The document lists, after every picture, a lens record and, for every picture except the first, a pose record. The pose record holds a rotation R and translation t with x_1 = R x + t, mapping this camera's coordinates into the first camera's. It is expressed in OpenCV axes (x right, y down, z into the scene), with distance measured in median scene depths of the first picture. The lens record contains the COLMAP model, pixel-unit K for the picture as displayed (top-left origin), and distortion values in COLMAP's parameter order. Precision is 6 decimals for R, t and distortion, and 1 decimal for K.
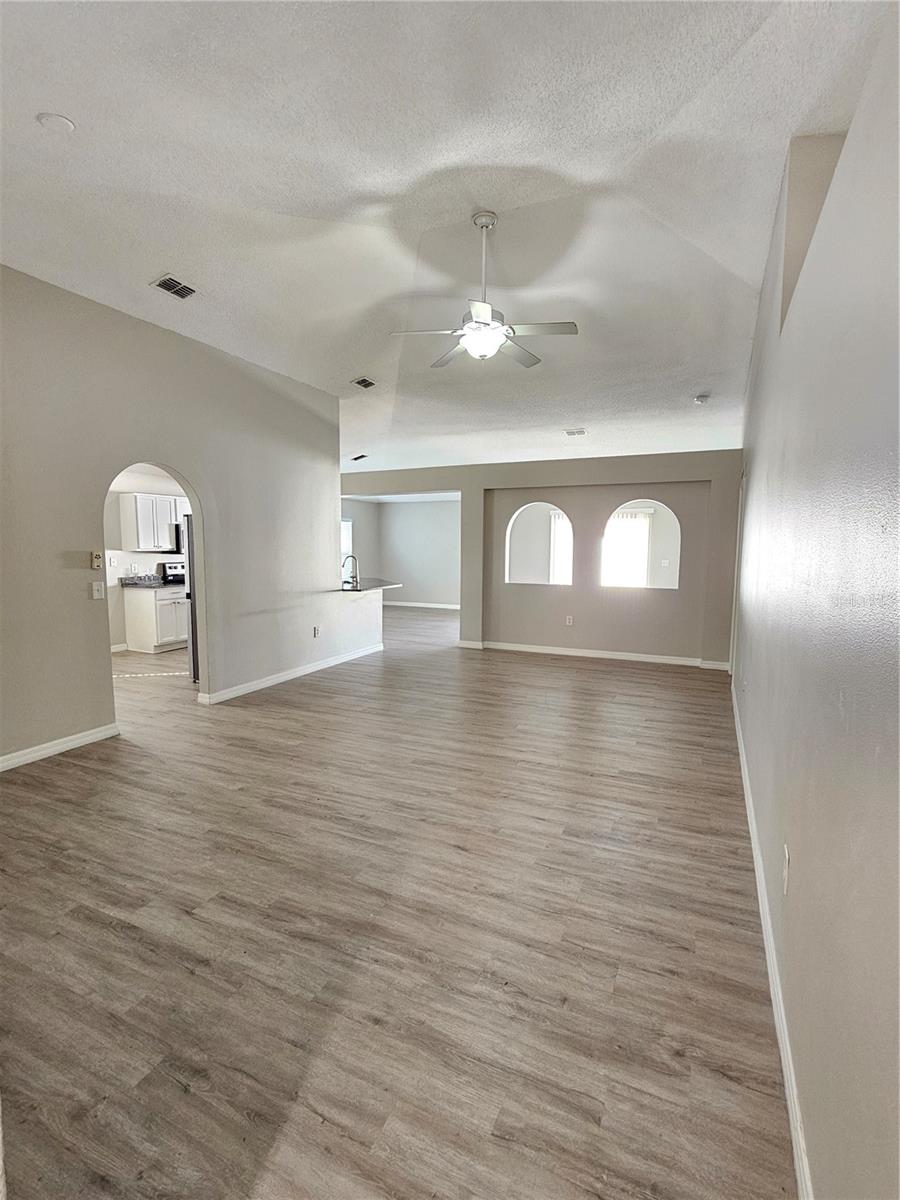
lens RADIAL K [[567.3, 0, 440.1], [0, 567.3, 605.3], [0, 0, 1]] dist [-0.003743, 0.005743]
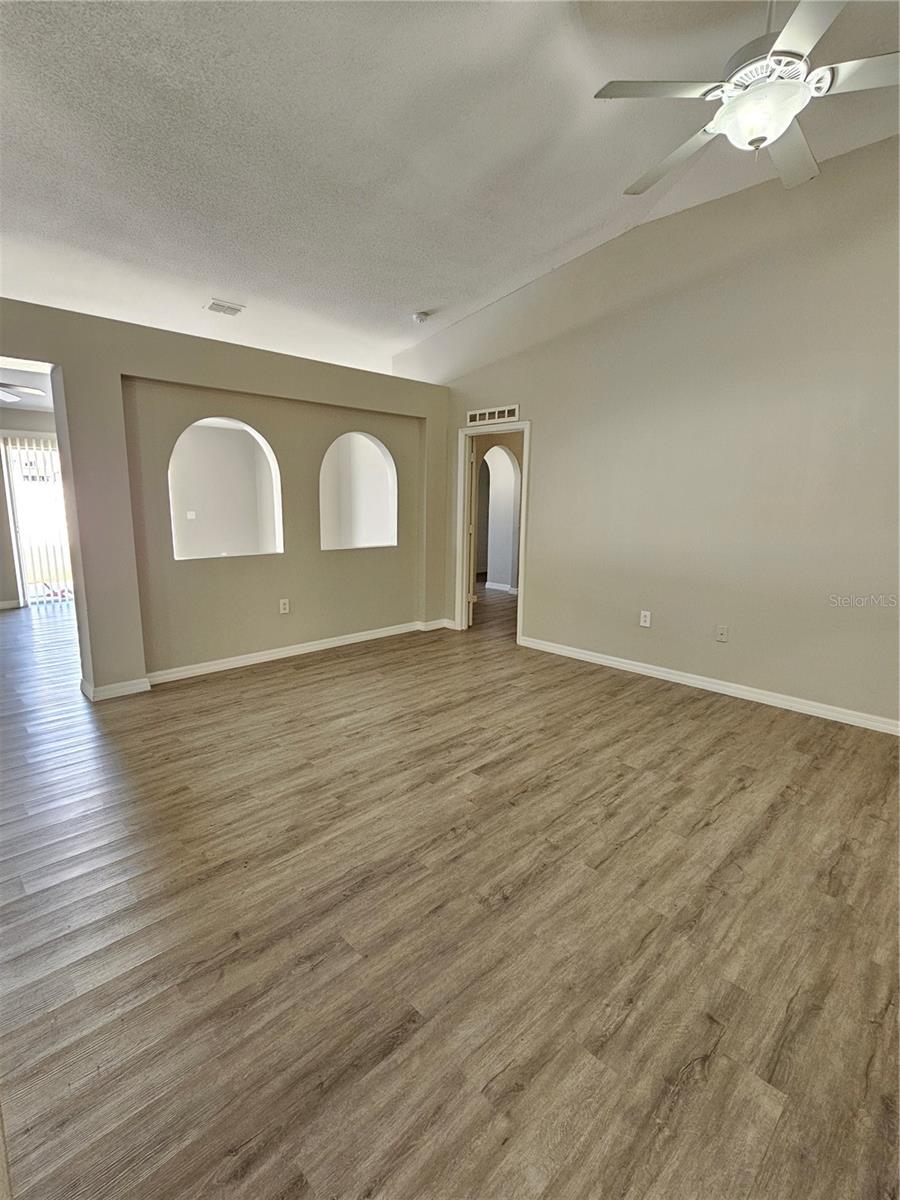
lens RADIAL K [[567.3, 0, 440.1], [0, 567.3, 605.3], [0, 0, 1]] dist [-0.003743, 0.005743]
pose [[0.345869, -0.176968, 0.921443, -0.568598], [0.091034, 0.983748, 0.154764, -0.106687], [-0.933856, 0.030355, 0.356358, 1.033087]]
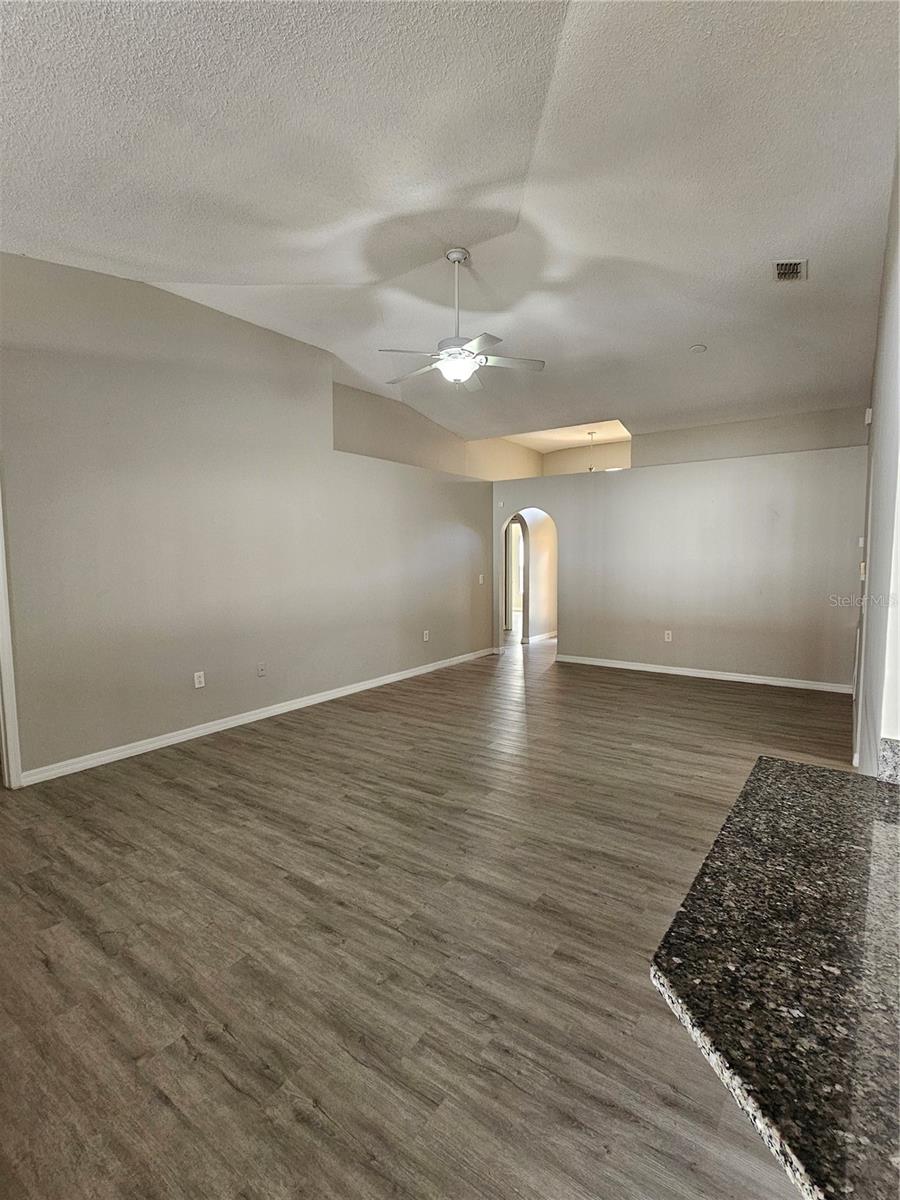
lens RADIAL K [[567.3, 0, 440.1], [0, 567.3, 605.3], [0, 0, 1]] dist [-0.003743, 0.005743]
pose [[-0.983462, -0.012479, 0.180683, -0.085534], [0.023392, 0.980516, 0.195044, -0.217131], [-0.179597, 0.196045, -0.964008, 1.984623]]
